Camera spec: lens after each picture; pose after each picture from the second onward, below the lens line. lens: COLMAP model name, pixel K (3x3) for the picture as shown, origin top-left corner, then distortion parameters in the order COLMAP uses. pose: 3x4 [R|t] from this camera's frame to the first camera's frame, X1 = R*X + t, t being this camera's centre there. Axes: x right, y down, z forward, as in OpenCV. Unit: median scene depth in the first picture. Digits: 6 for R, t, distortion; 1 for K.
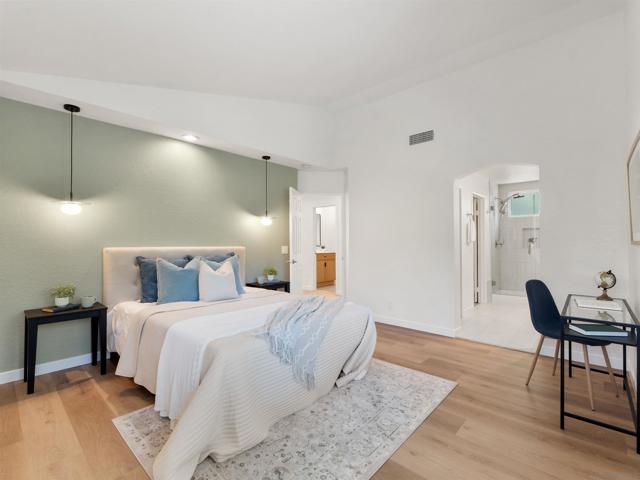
lens RADIAL K [[309.5, 0, 319.8], [0, 309.5, 241.5], [0, 0, 1]] dist [-0.001491, 0.000747]
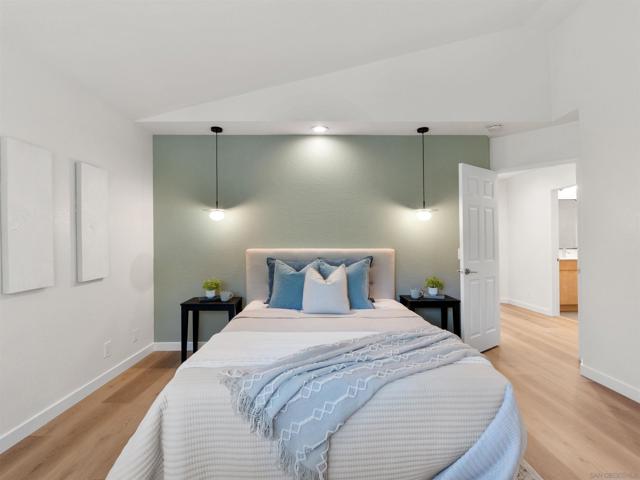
lens RADIAL K [[309.5, 0, 319.8], [0, 309.5, 241.5], [0, 0, 1]] dist [-0.001491, 0.000747]
pose [[0.677549, -0.006044, -0.735453, 0.278628], [0.004427, 0.999982, -0.004140, 0.000085], [0.735464, -0.000451, 0.677563, 0.418930]]
